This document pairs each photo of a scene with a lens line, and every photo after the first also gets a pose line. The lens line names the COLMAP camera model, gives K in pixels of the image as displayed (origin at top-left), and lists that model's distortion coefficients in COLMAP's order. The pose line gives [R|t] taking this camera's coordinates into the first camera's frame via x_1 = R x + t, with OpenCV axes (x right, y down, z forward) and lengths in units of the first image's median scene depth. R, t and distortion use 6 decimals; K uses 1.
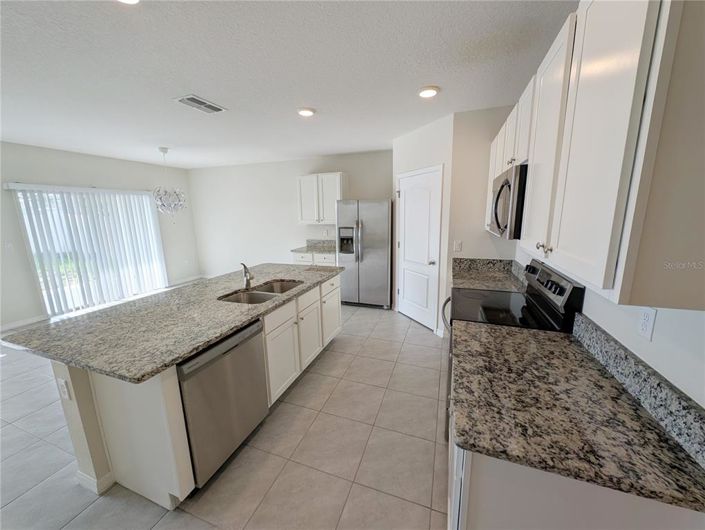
lens RADIAL K [[269.2, 0, 355.7], [0, 269.2, 262.7], [0, 0, 1]] dist [0.002003, 0.000076]
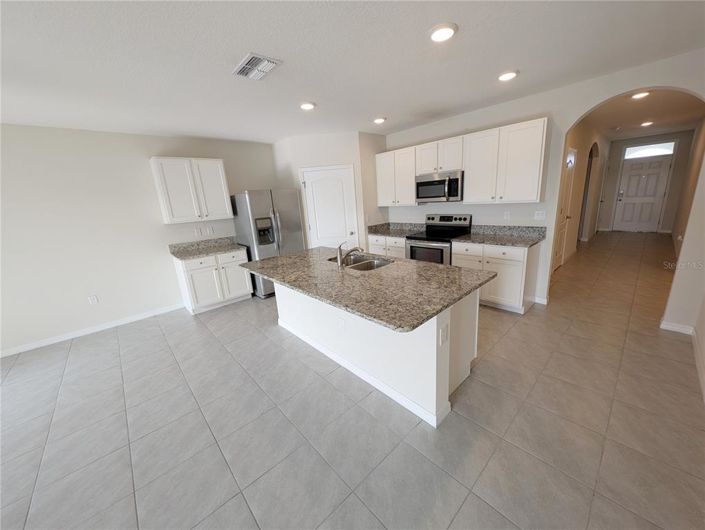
lens RADIAL K [[269.2, 0, 350.4], [0, 269.2, 262.3], [0, 0, 1]] dist [0.002003, 0.000076]
pose [[0.462858, -0.223730, 0.857734, -0.770342], [0.223015, 0.965892, 0.131596, -0.031887], [-0.857920, 0.130377, 0.496966, 0.249978]]
